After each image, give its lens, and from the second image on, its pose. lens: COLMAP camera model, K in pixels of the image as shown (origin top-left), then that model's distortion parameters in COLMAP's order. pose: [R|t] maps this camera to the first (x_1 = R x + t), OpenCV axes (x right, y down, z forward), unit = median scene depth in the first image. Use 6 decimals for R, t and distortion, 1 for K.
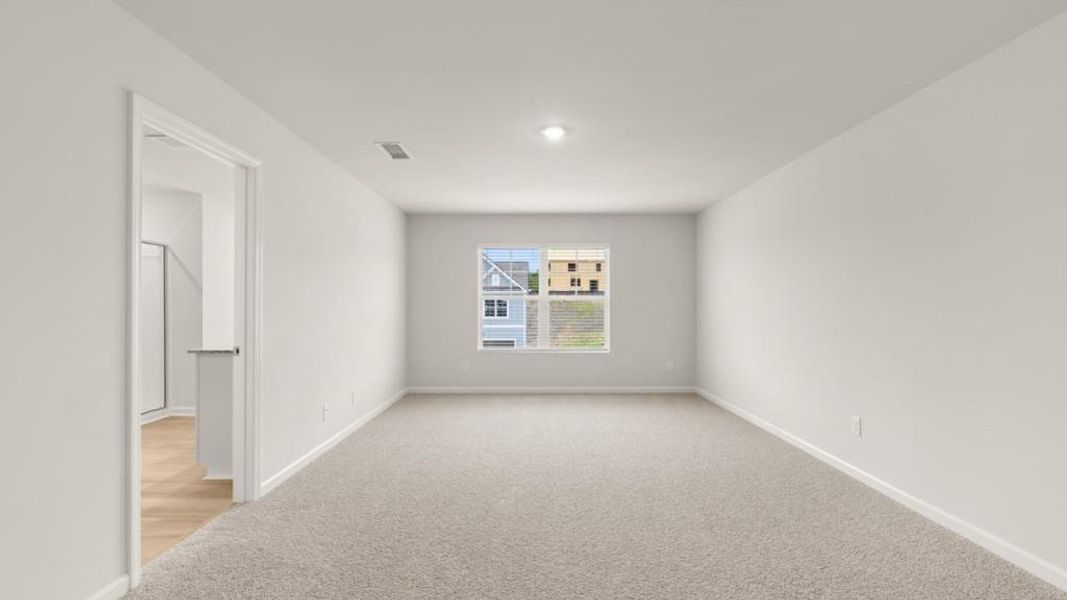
lens RADIAL K [[459.7, 0, 529.7], [0, 459.7, 301.2], [0, 0, 1]] dist [-0.007429, 0.000318]
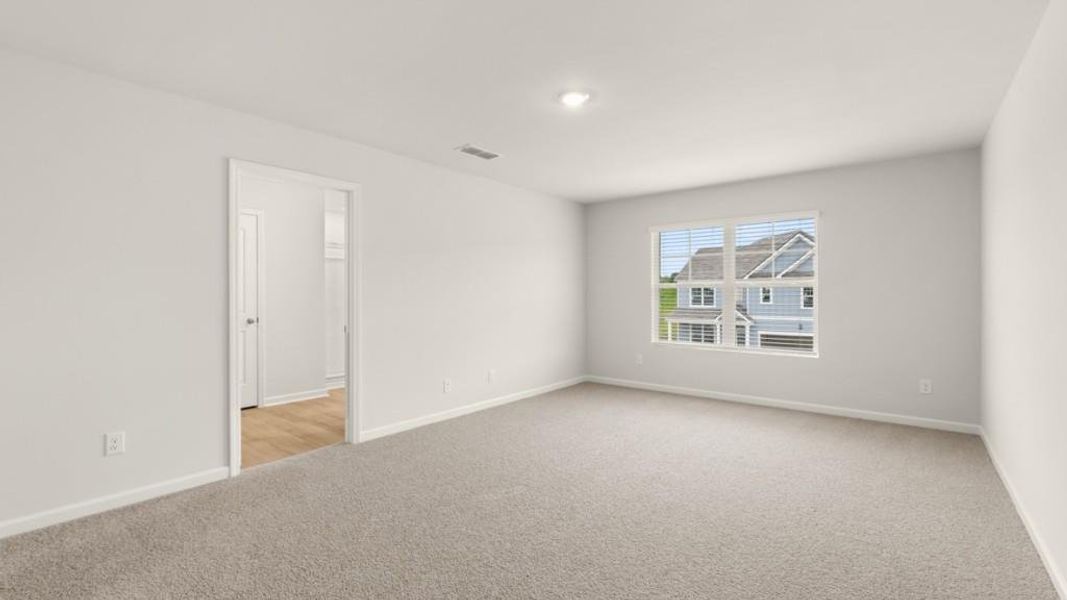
lens RADIAL K [[459.7, 0, 529.7], [0, 459.7, 301.2], [0, 0, 1]] dist [-0.007429, 0.000318]
pose [[0.769895, 0.006769, -0.638134, 0.300716], [0.010737, 0.999665, 0.023558, -0.001520], [0.638080, -0.024988, 0.769565, 0.145271]]
